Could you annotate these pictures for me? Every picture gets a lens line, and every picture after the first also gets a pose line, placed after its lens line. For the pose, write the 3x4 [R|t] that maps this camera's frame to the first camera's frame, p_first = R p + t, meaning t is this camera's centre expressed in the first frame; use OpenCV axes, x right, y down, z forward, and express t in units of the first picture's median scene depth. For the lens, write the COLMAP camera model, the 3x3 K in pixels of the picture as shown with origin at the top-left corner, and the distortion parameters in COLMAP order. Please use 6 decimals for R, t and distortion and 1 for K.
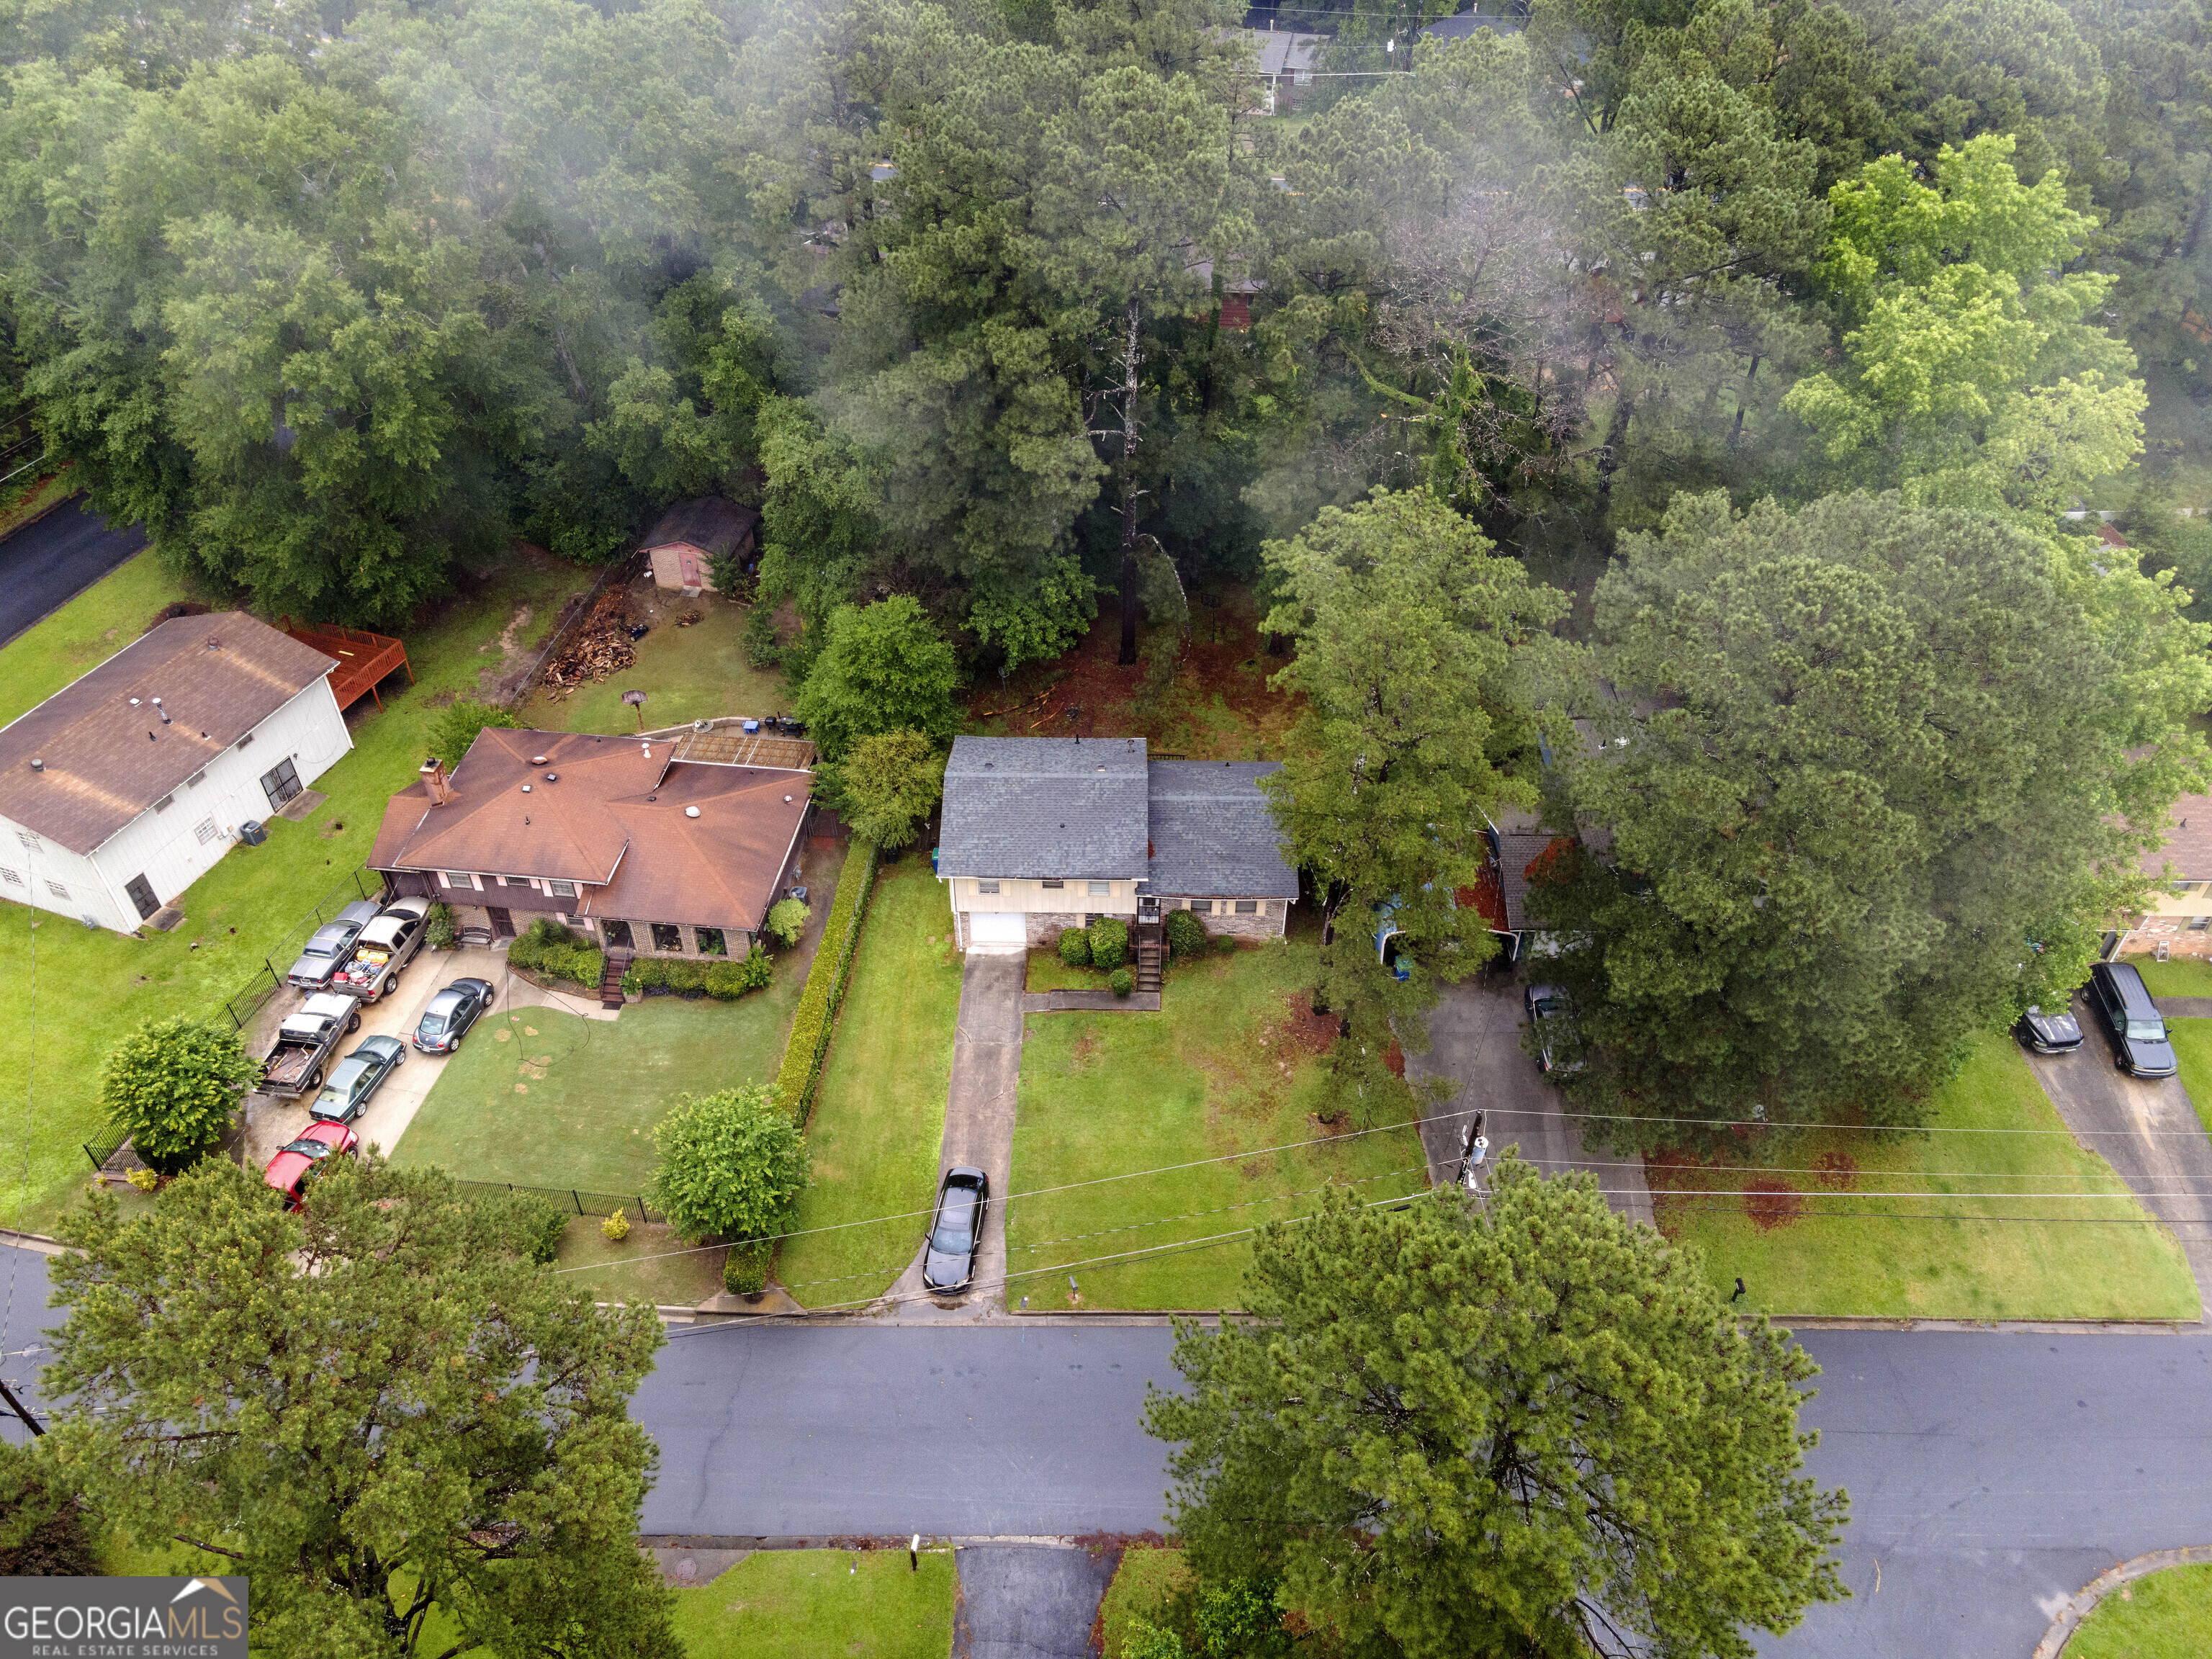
lens RADIAL K [[1565.4, 0, 1101.2], [0, 1565.4, 838.8], [0, 0, 1]] dist [0.025590, 0.000435]
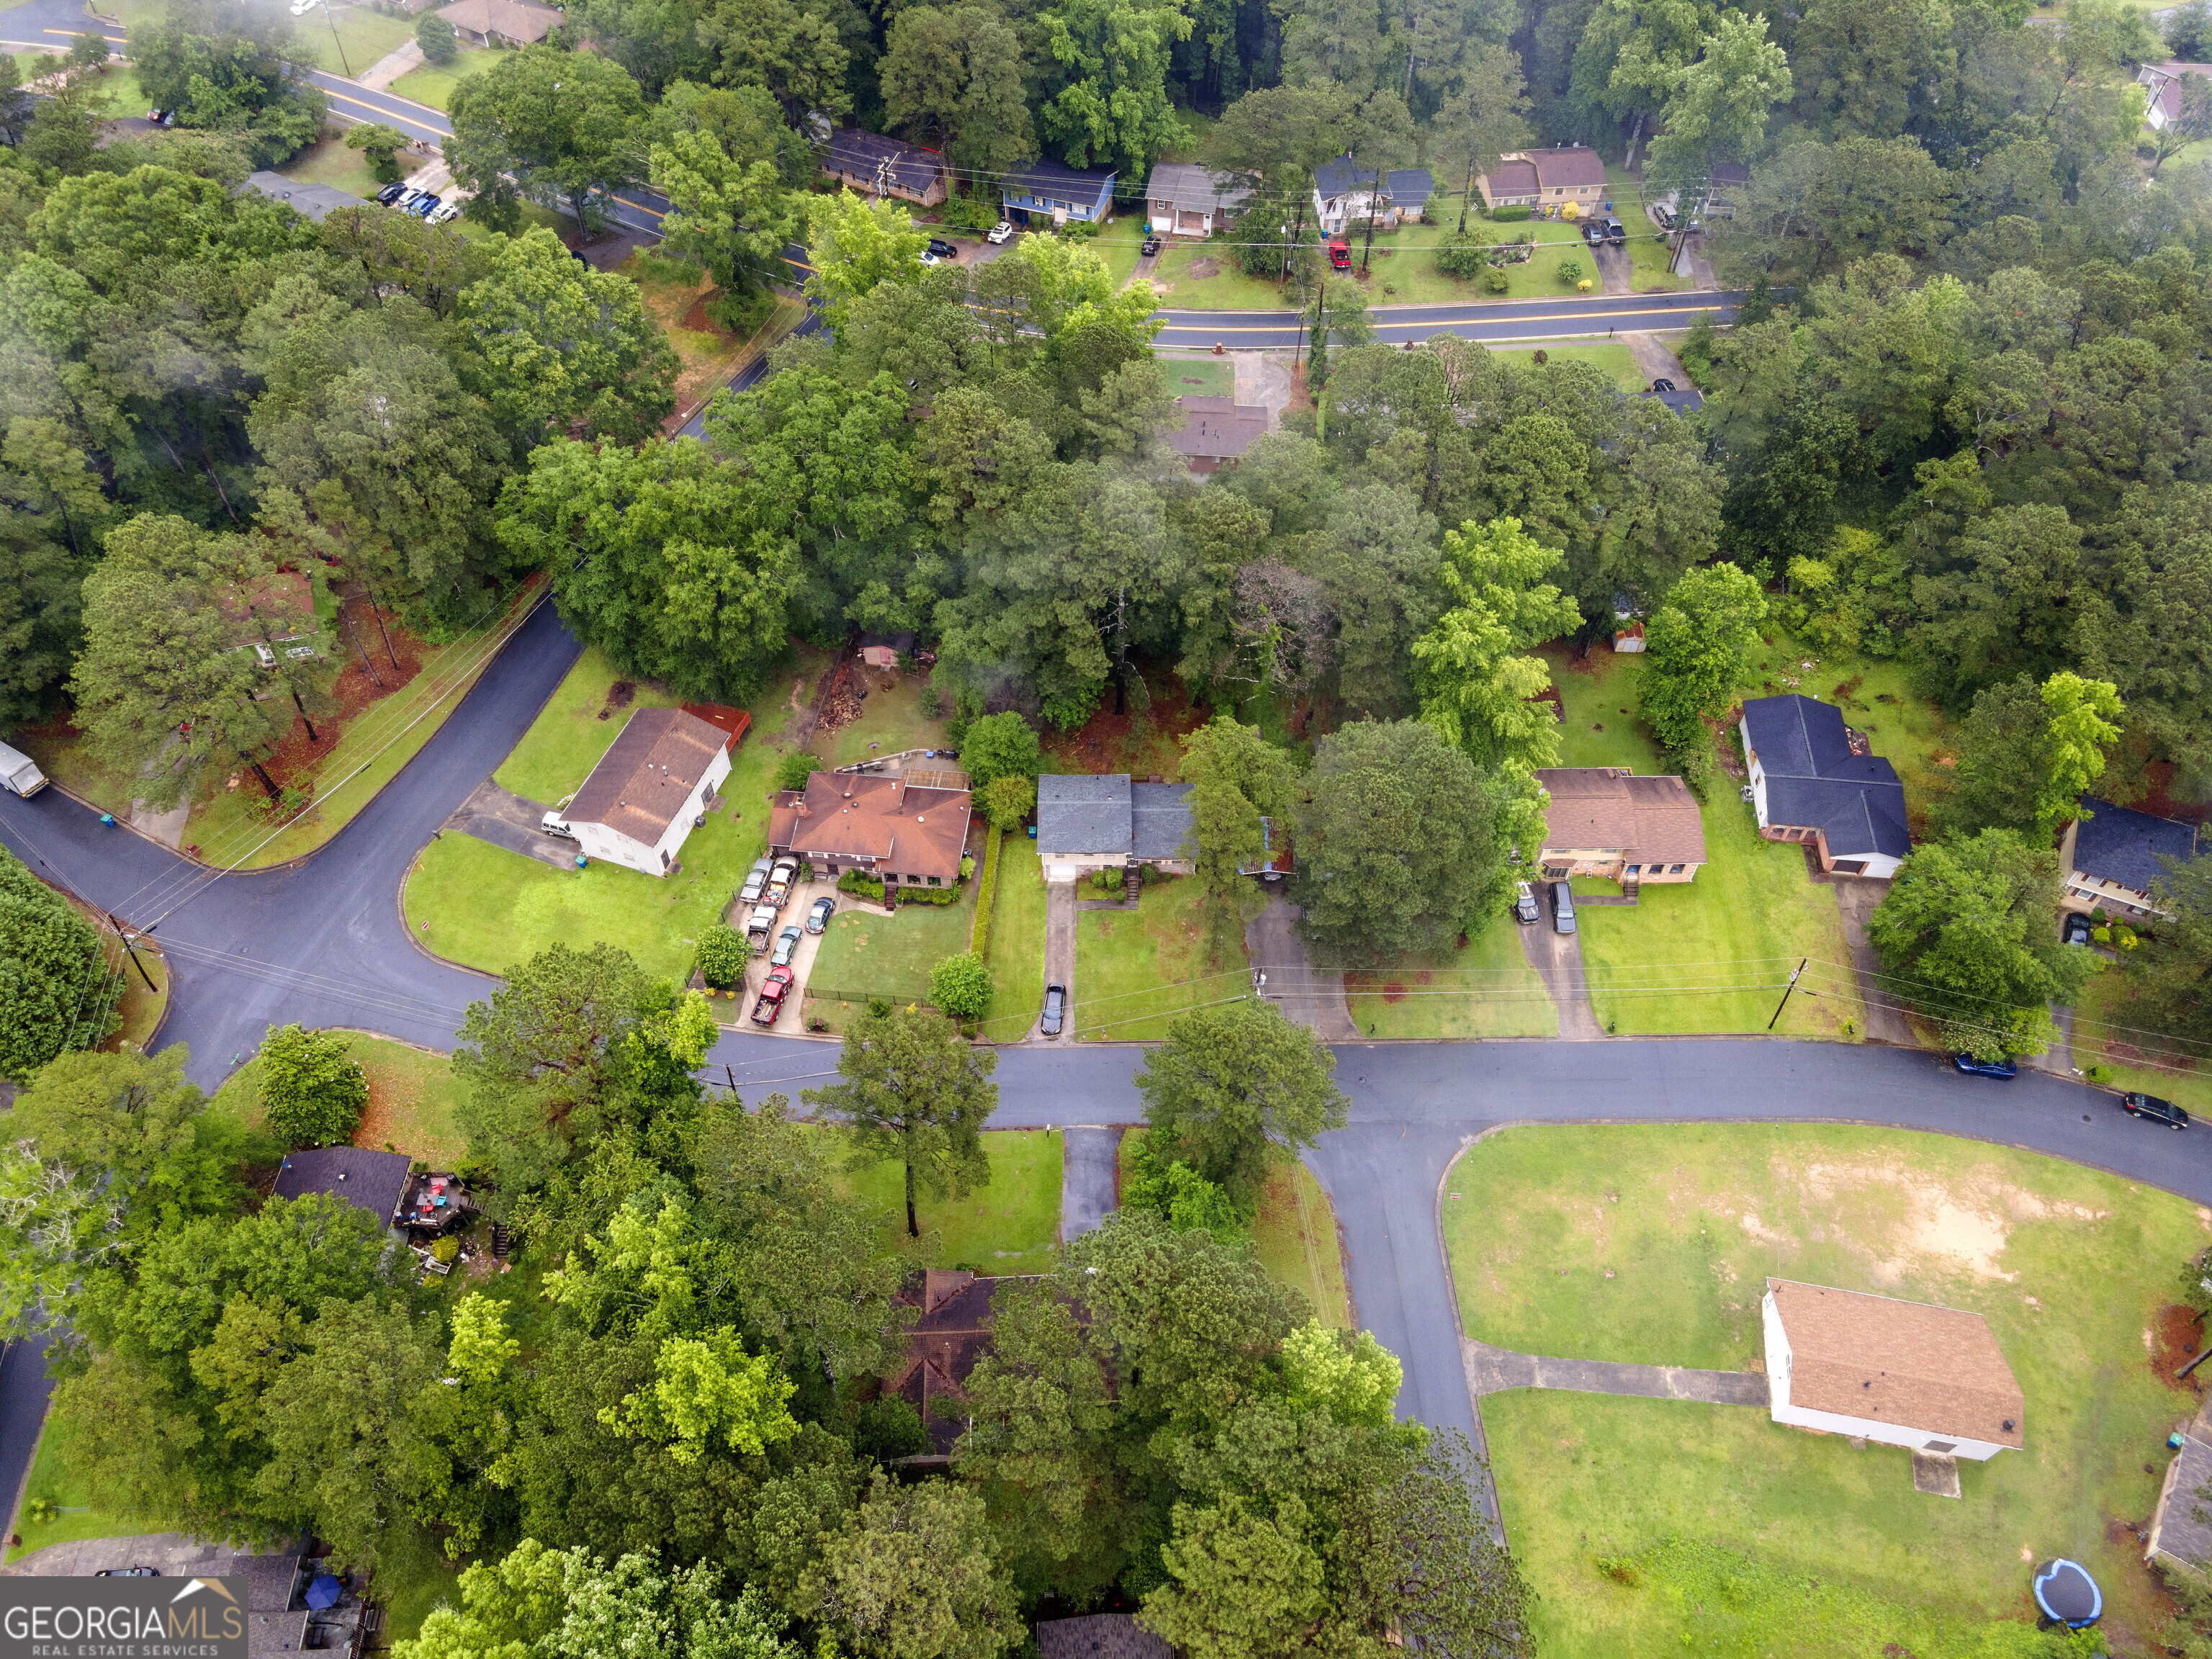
lens RADIAL K [[1565.4, 0, 1107.7], [0, 1565.4, 825.0], [0, 0, 1]] dist [0.025590, 0.000435]
pose [[0.999737, -0.013416, 0.018597, -0.044481], [0.009837, 0.983494, 0.180673, -0.405484], [-0.020714, -0.180443, 0.983367, -1.152451]]
